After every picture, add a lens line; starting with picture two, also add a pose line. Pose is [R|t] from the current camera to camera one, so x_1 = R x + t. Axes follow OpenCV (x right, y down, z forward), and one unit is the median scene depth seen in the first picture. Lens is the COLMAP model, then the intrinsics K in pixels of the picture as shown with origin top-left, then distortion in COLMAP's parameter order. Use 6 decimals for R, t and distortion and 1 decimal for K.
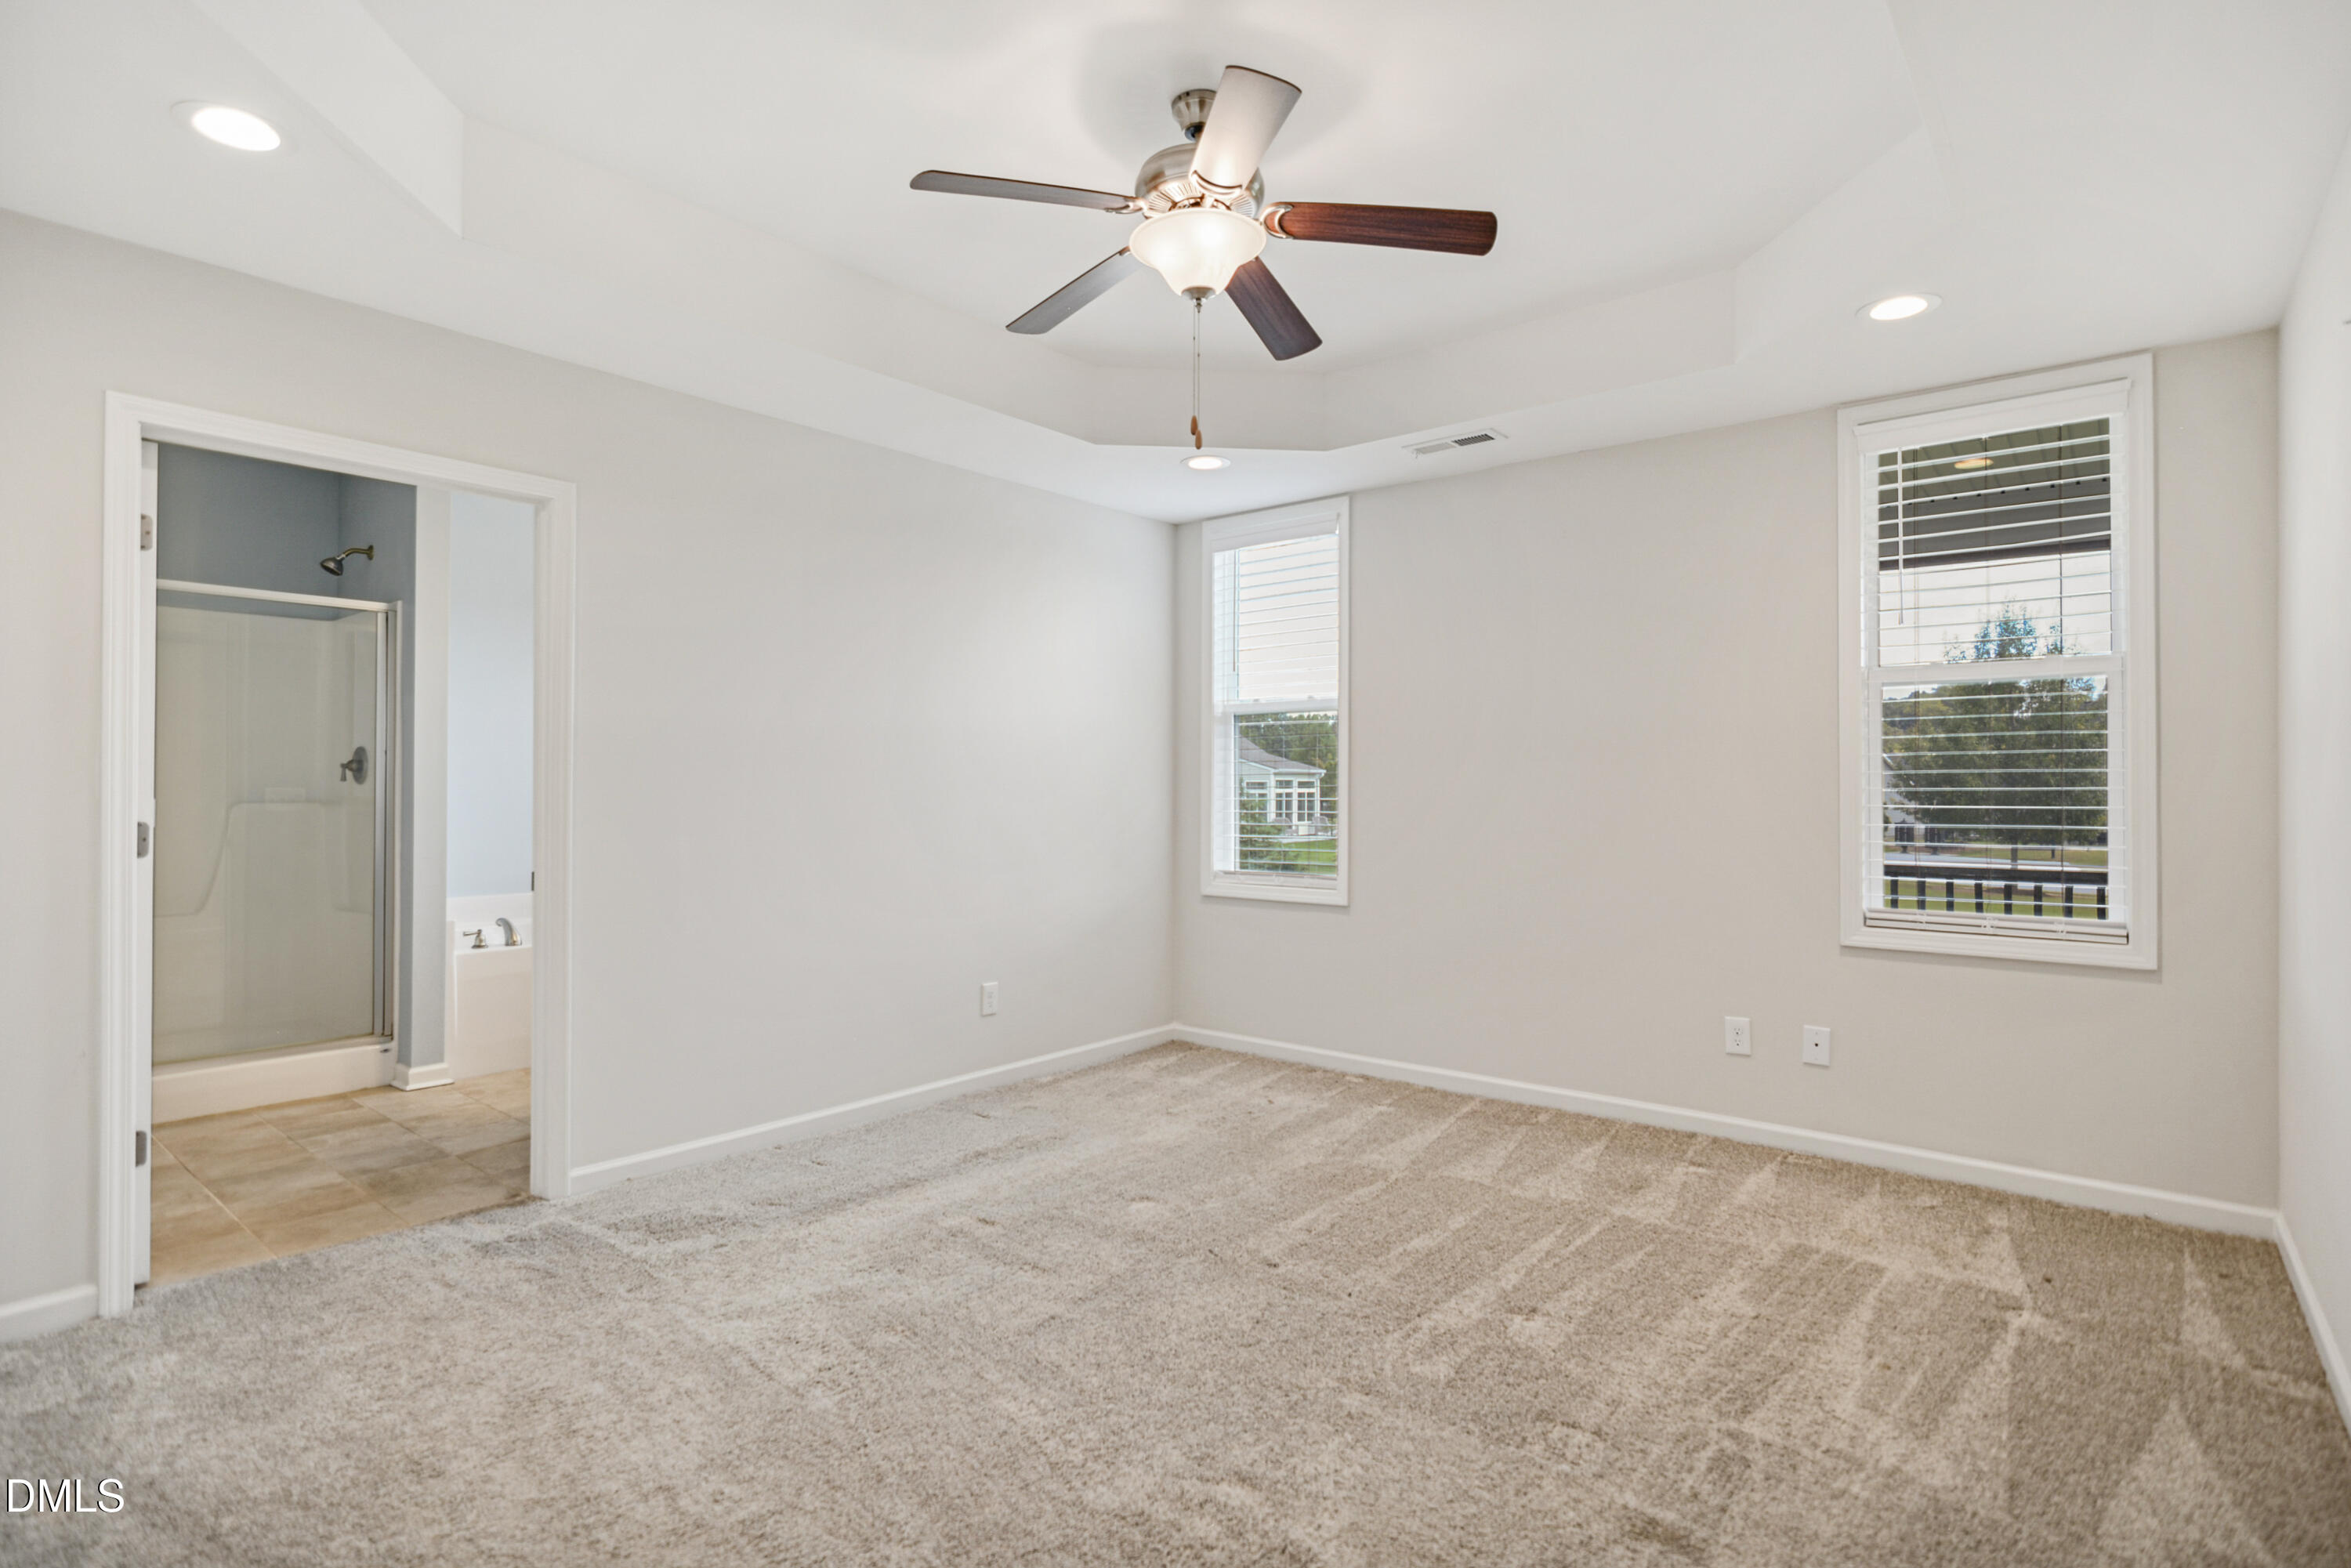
lens RADIAL K [[1156.1, 0, 1155.3], [0, 1156.1, 788.3], [0, 0, 1]] dist [-0.022612, 0.004015]
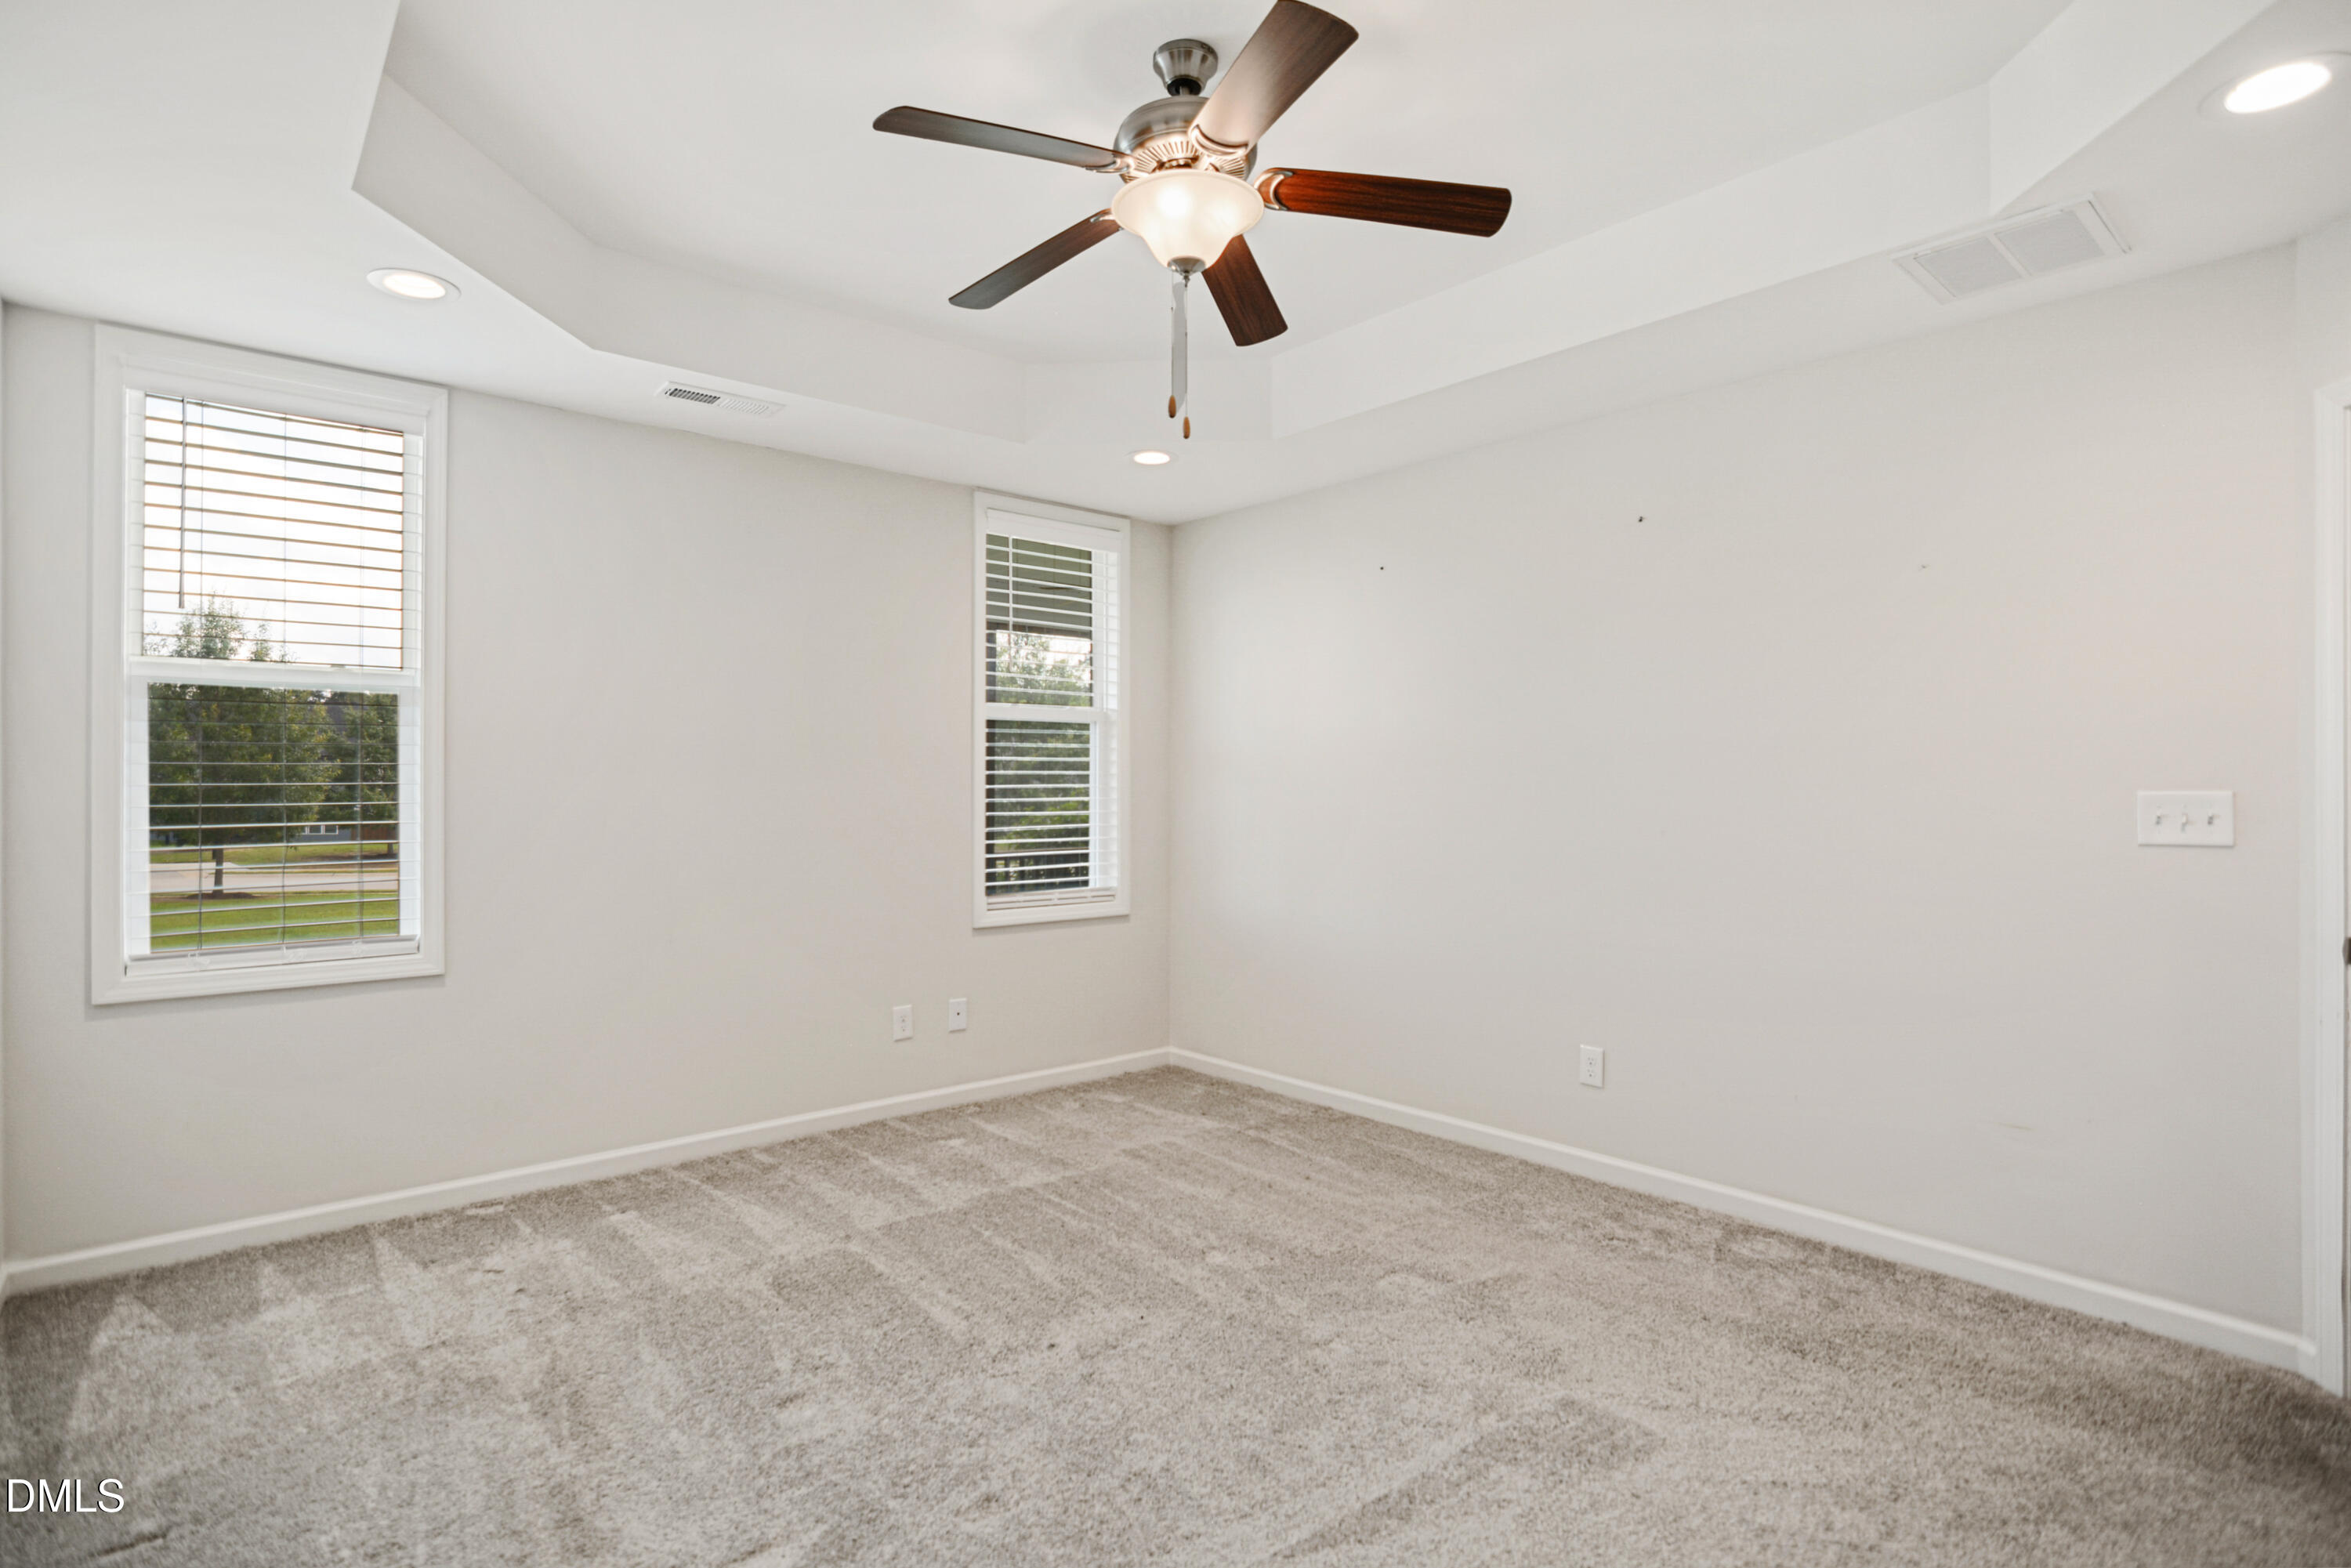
lens RADIAL K [[1156.1, 0, 1170.6], [0, 1156.1, 777.7], [0, 0, 1]] dist [-0.022612, 0.004015]
pose [[0.164129, 0.007342, 0.986412, -0.601721], [0.003527, 0.999962, -0.008030, -0.012256], [-0.986433, 0.004797, 0.164096, 0.604532]]
